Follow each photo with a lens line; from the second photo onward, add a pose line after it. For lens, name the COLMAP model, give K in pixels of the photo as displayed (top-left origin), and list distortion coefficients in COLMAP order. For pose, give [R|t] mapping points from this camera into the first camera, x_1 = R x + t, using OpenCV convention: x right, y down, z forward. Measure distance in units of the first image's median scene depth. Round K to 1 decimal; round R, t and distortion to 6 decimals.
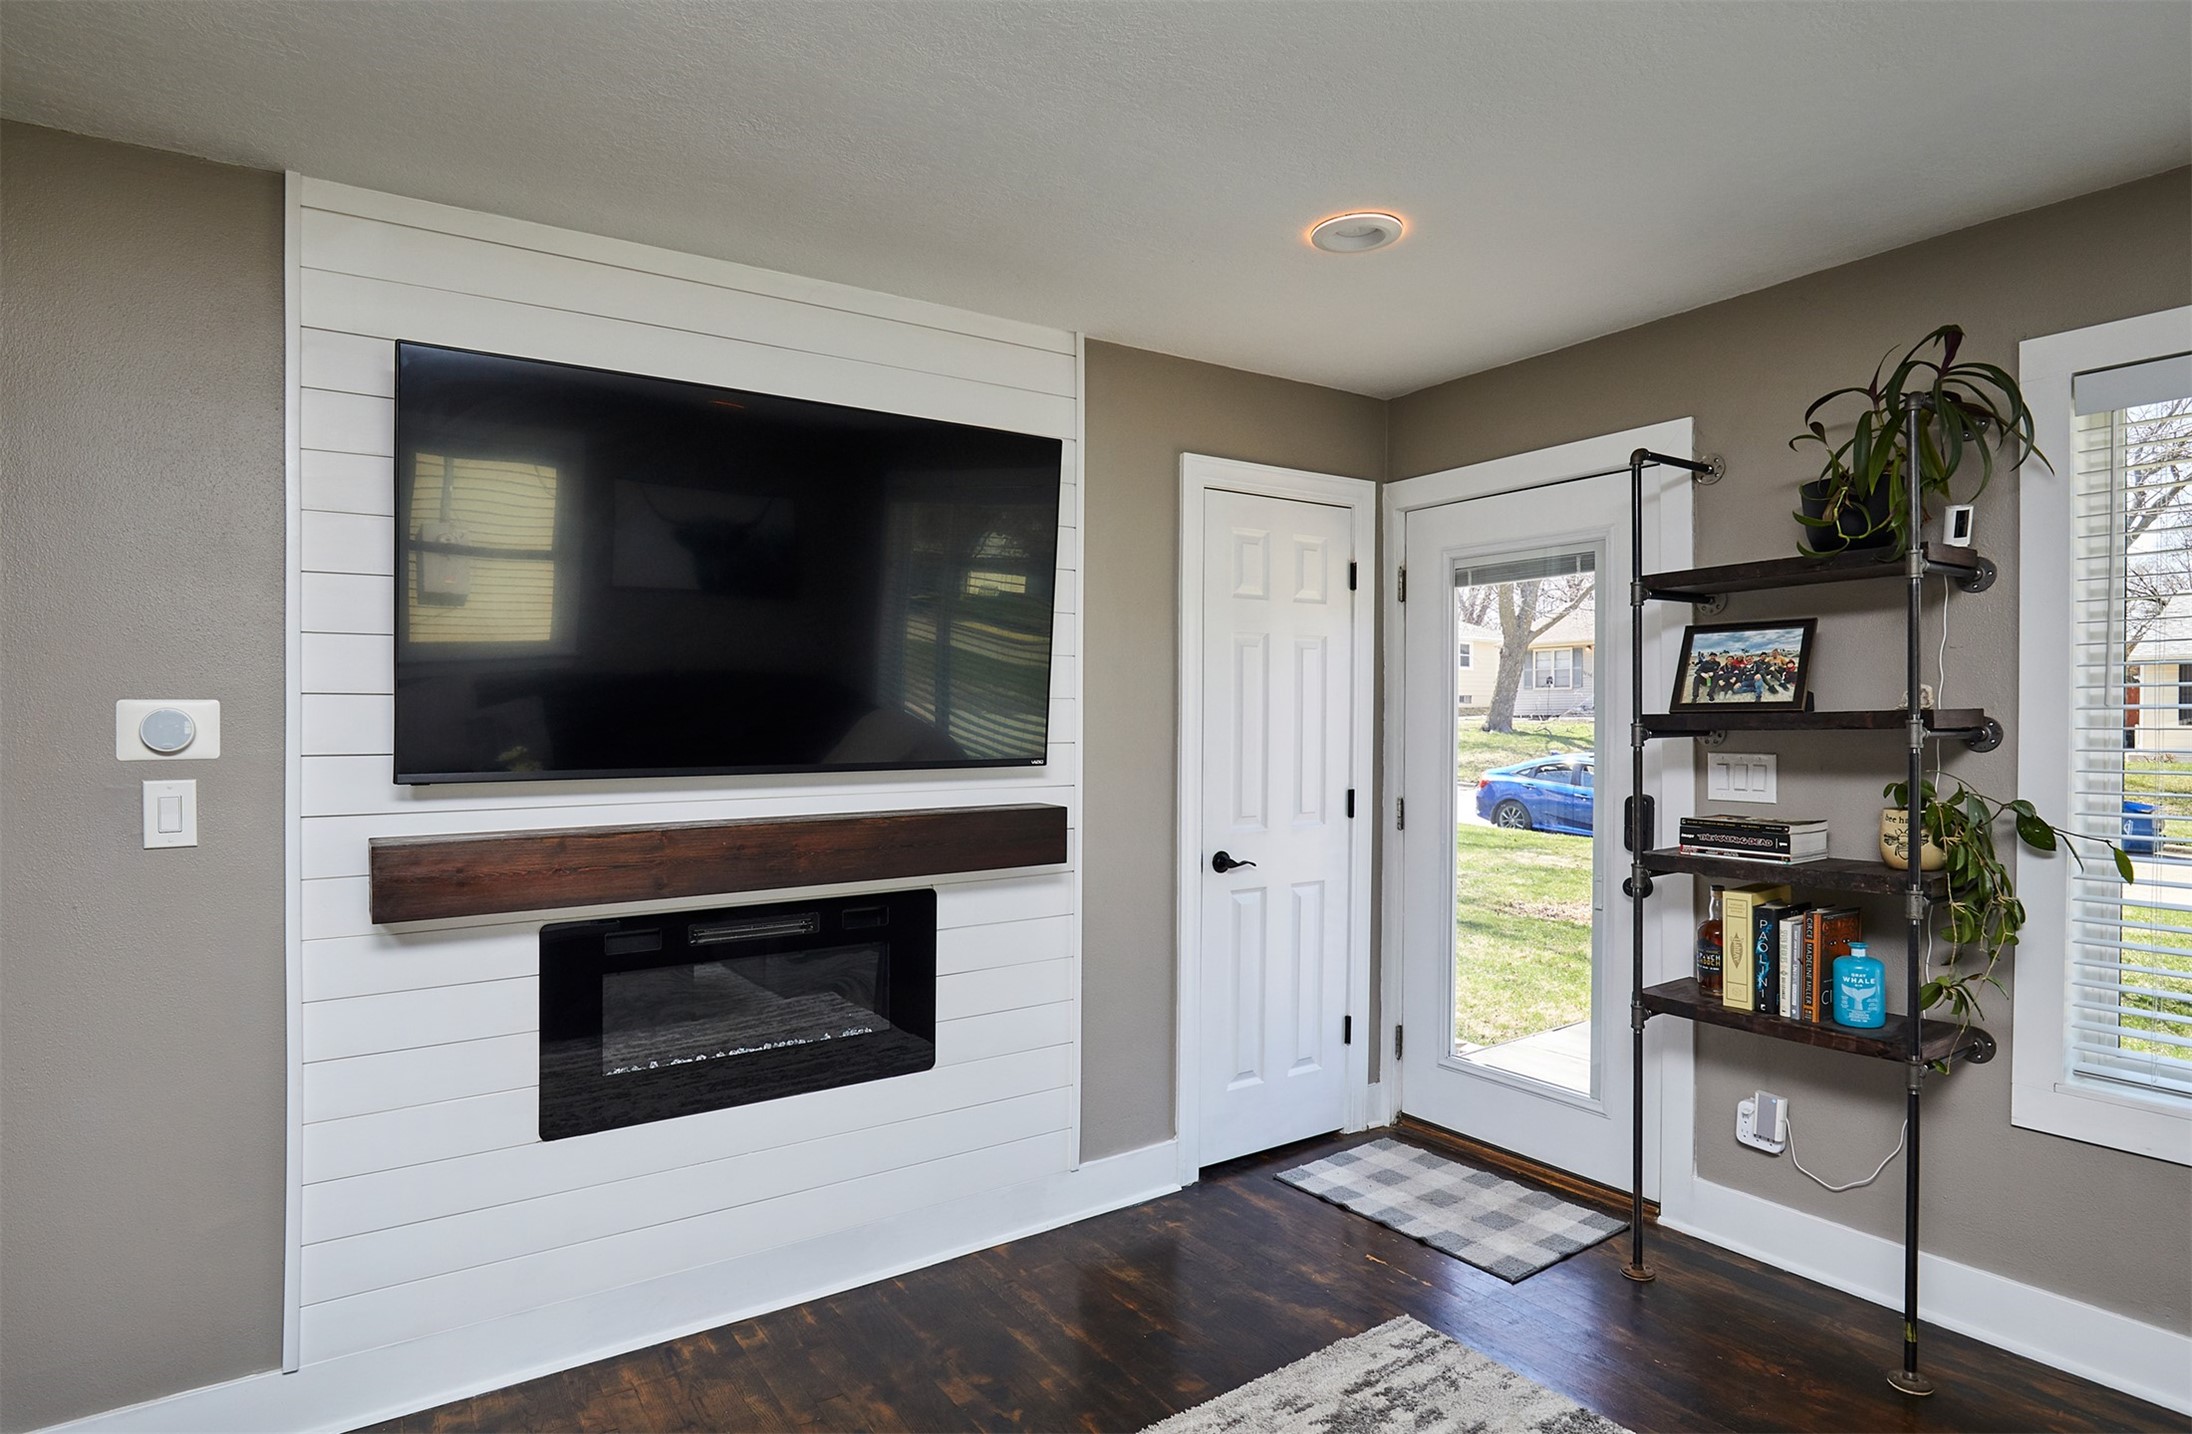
lens RADIAL K [[1184.4, 0, 1088.0], [0, 1184.4, 706.7], [0, 0, 1]] dist [-0.006505, -0.002310]
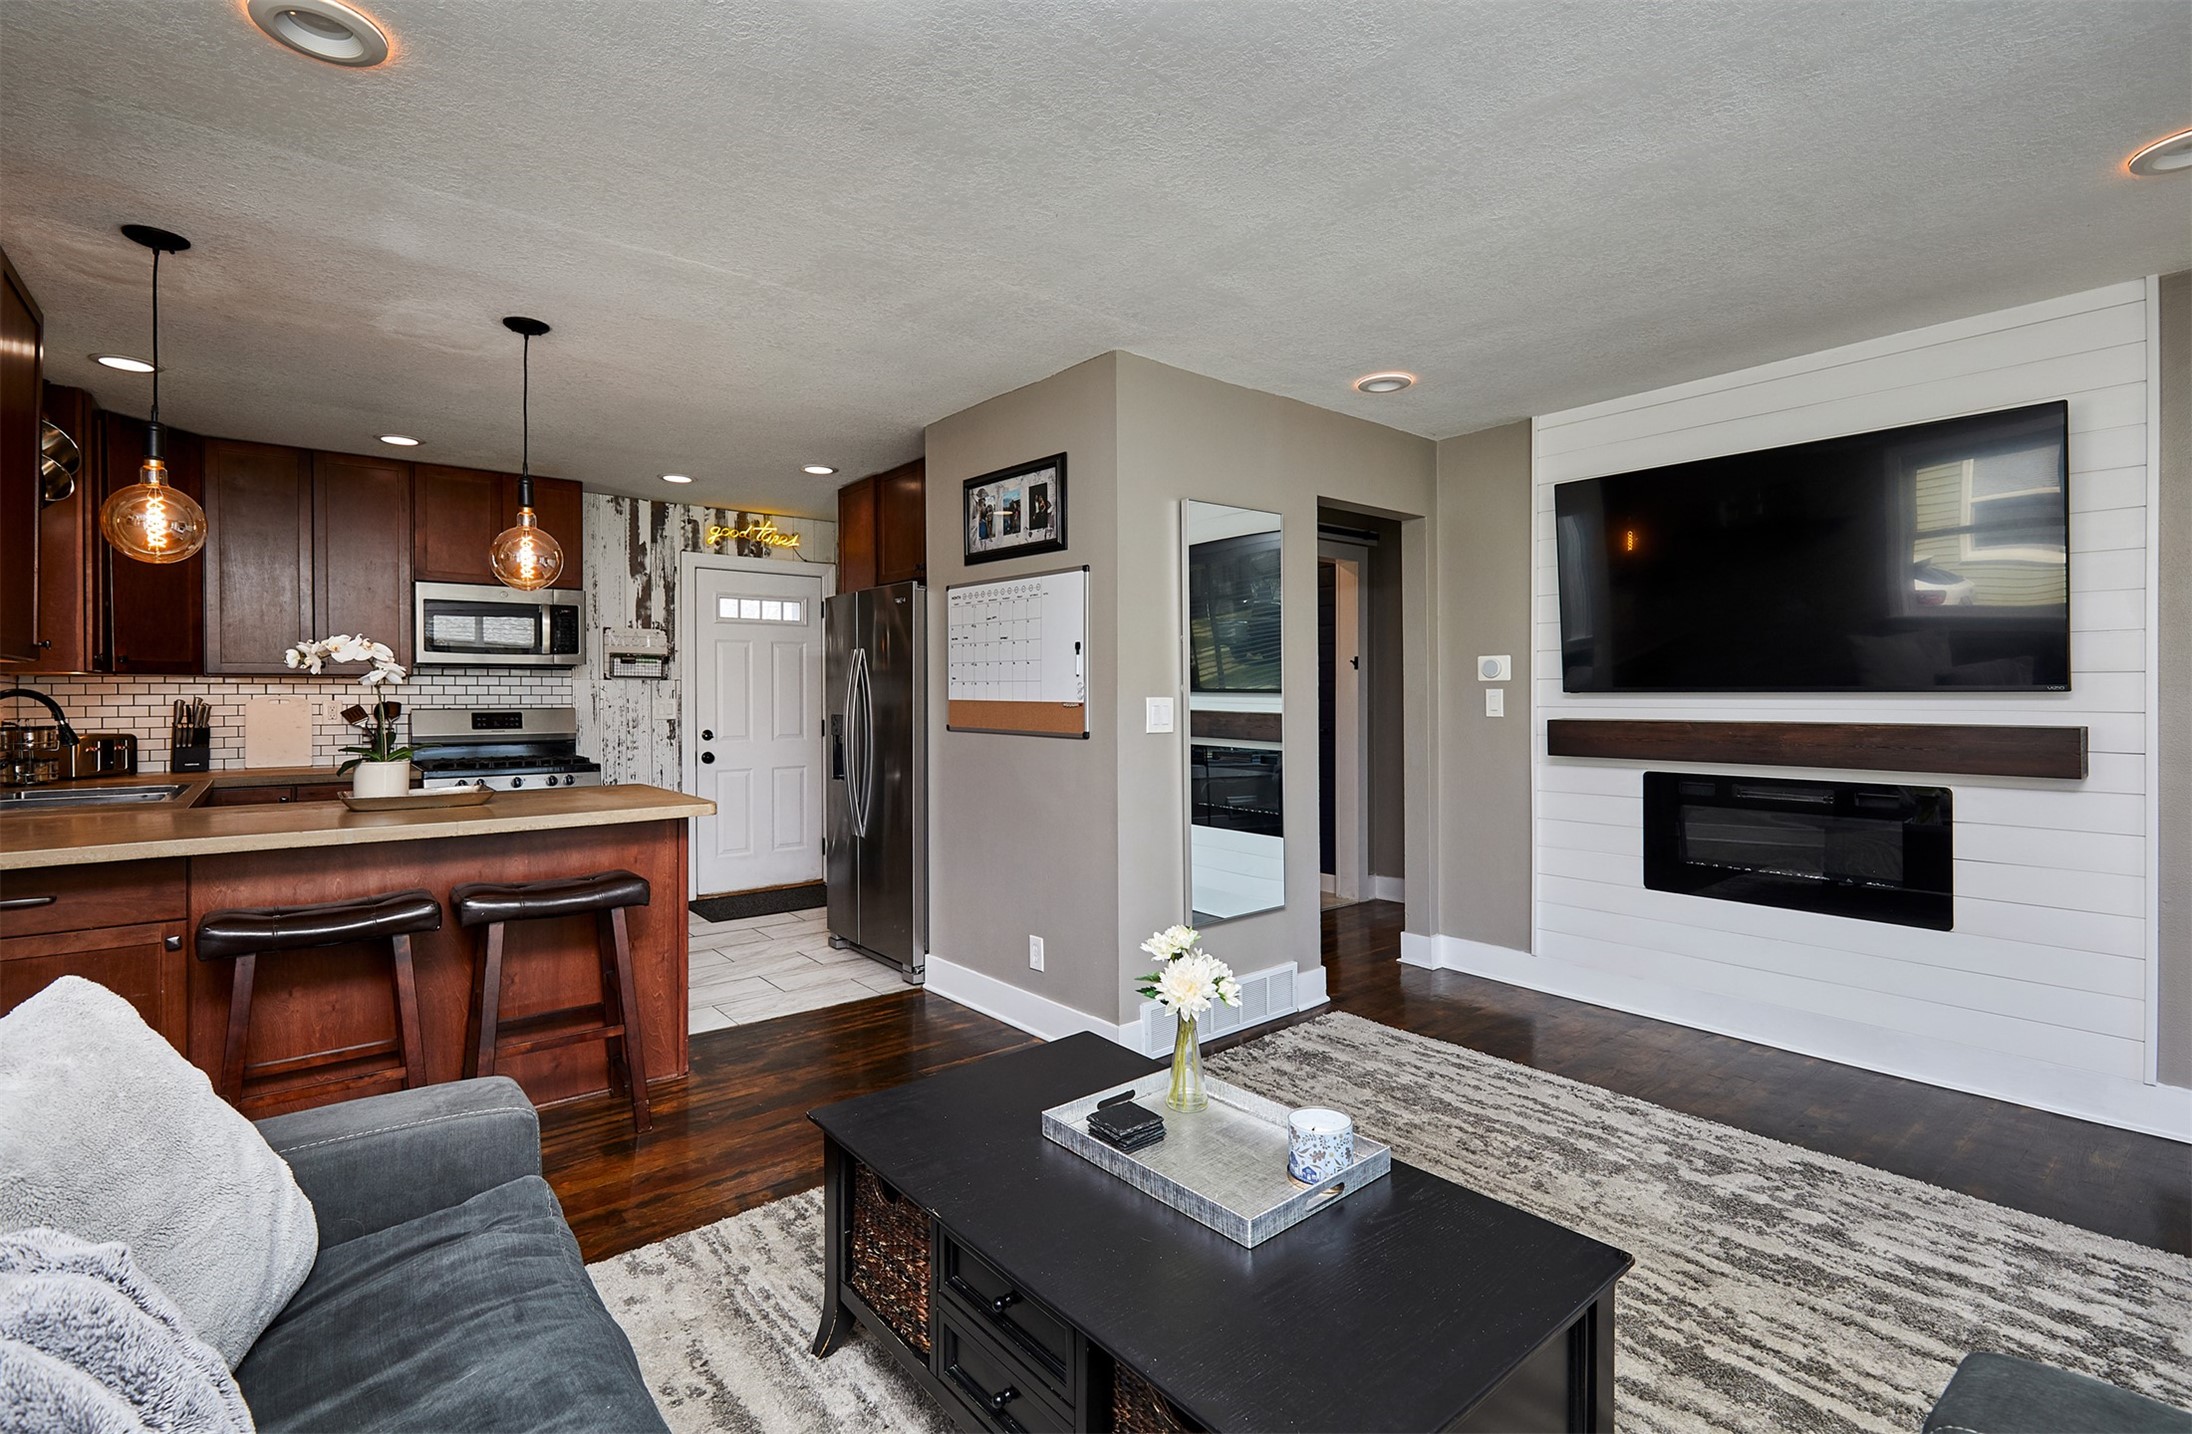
lens RADIAL K [[982.9, 0, 1115.1], [0, 982.9, 704.0], [0, 0, 1]] dist [-0.000485, -0.000128]
pose [[0.093993, 0.011474, -0.995507, 0.895957], [0.012273, 0.999844, 0.012683, 0.045236], [0.995497, -0.013410, 0.093838, 0.026768]]
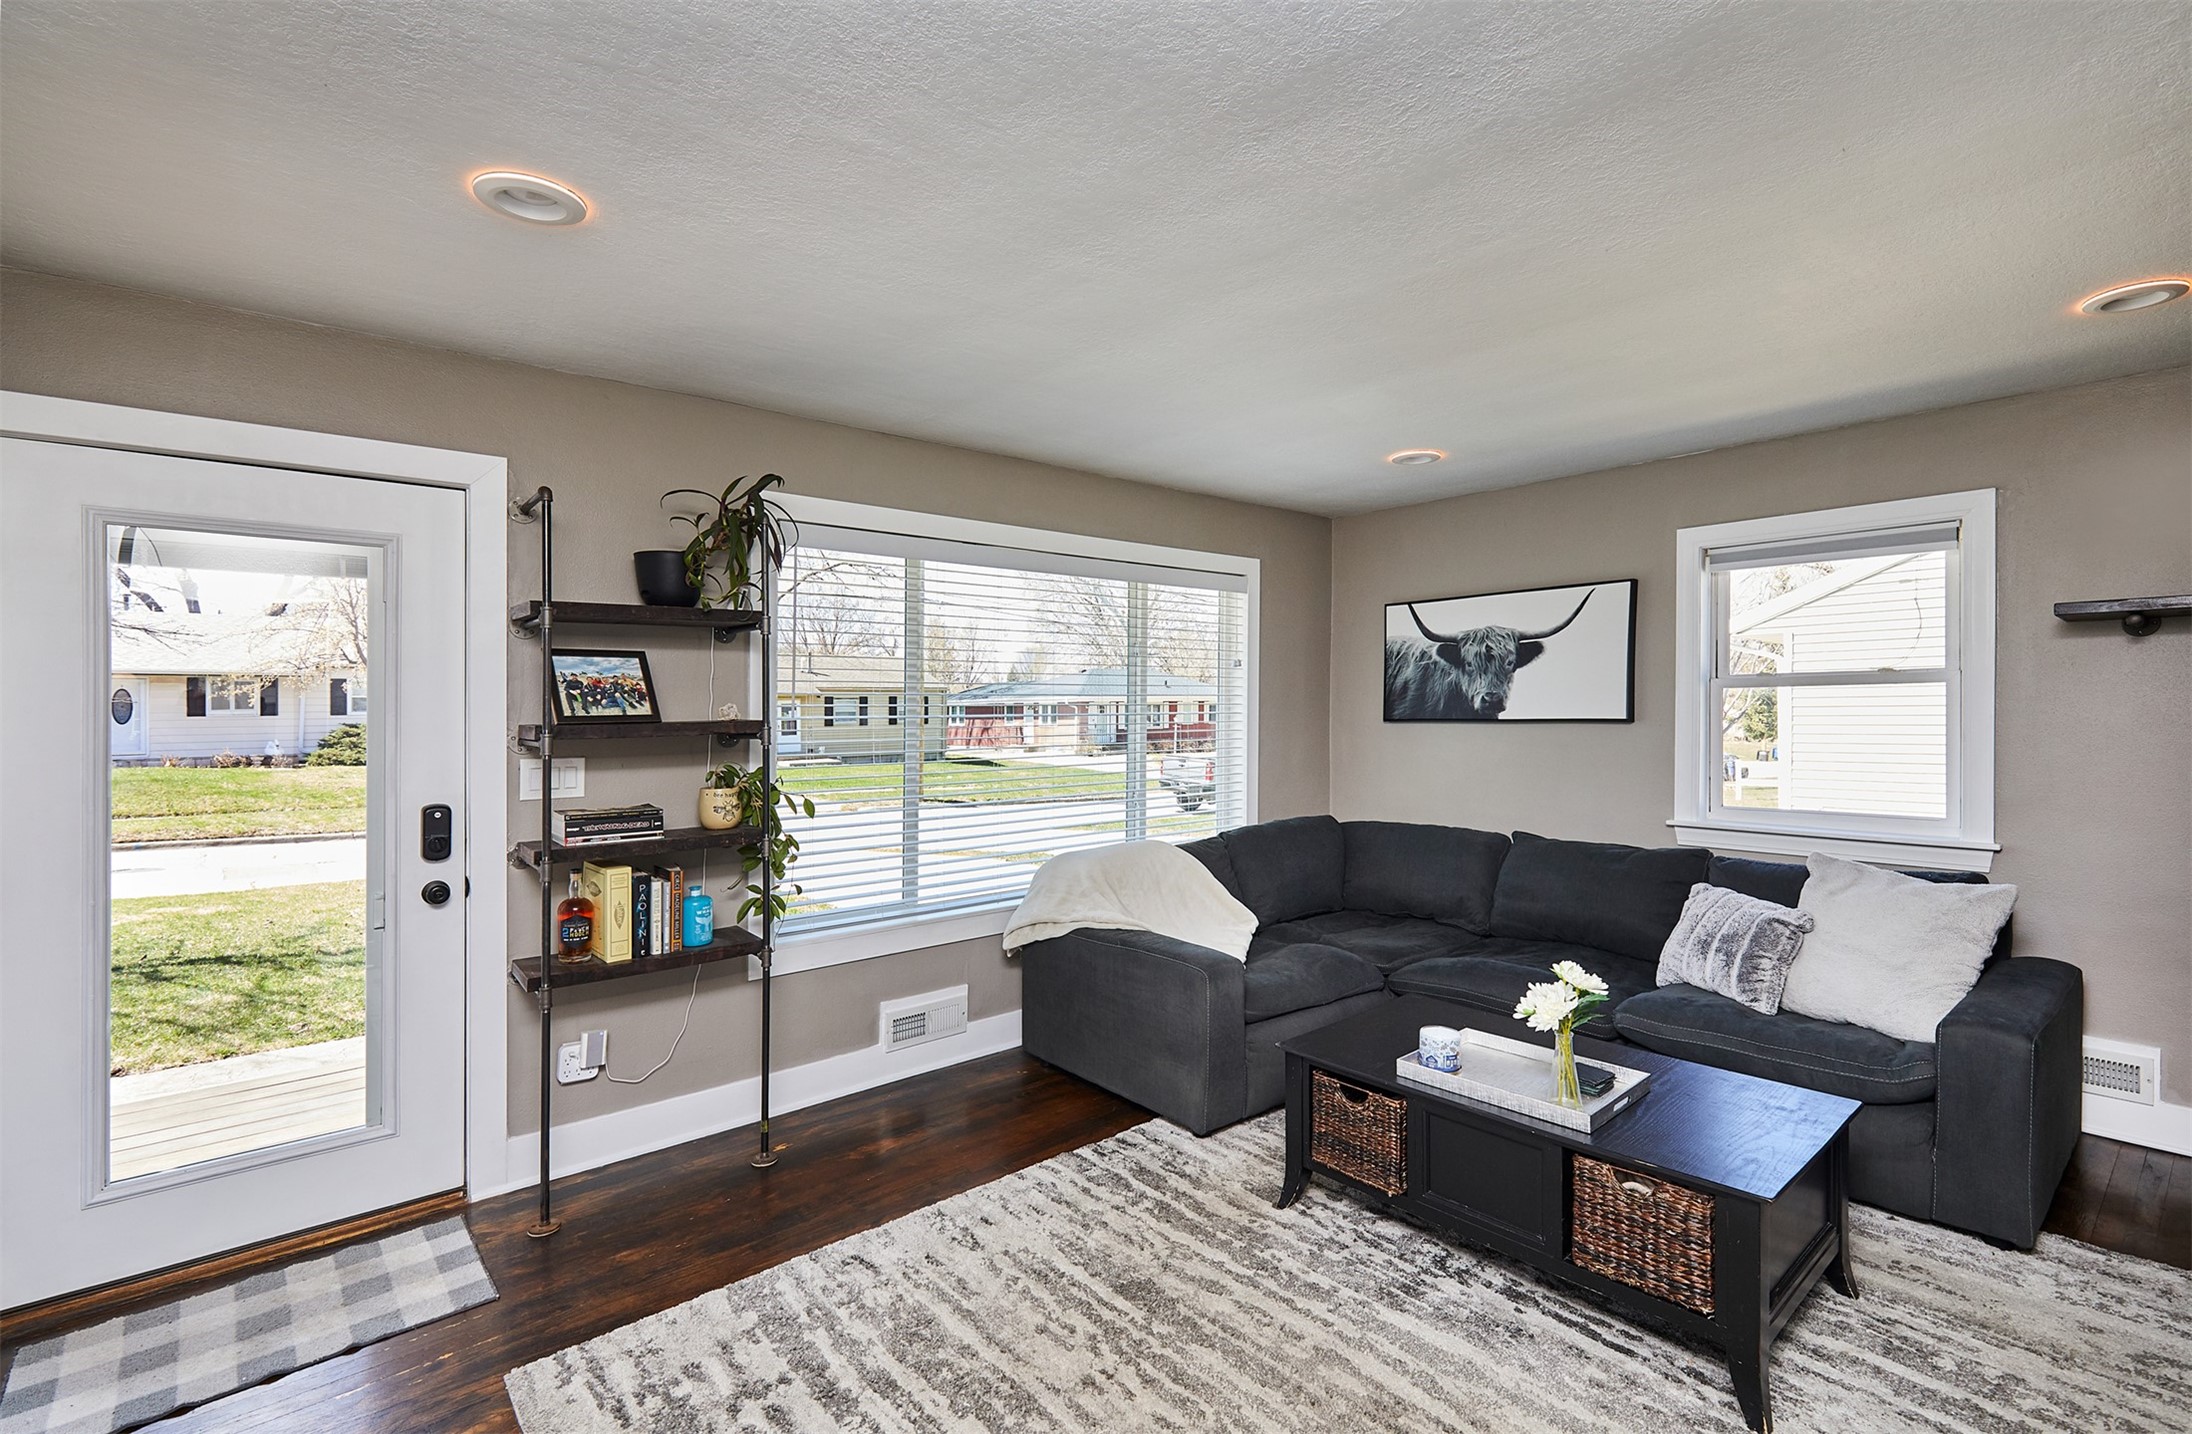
lens RADIAL K [[982.9, 0, 1113.4], [0, 982.9, 708.2], [0, 0, 1]] dist [-0.000485, -0.000128]
pose [[-0.105745, 0.002665, 0.994390, -0.533270], [0.003719, 0.999990, -0.002285, -0.006825], [-0.994386, 0.003457, -0.105754, 0.589820]]
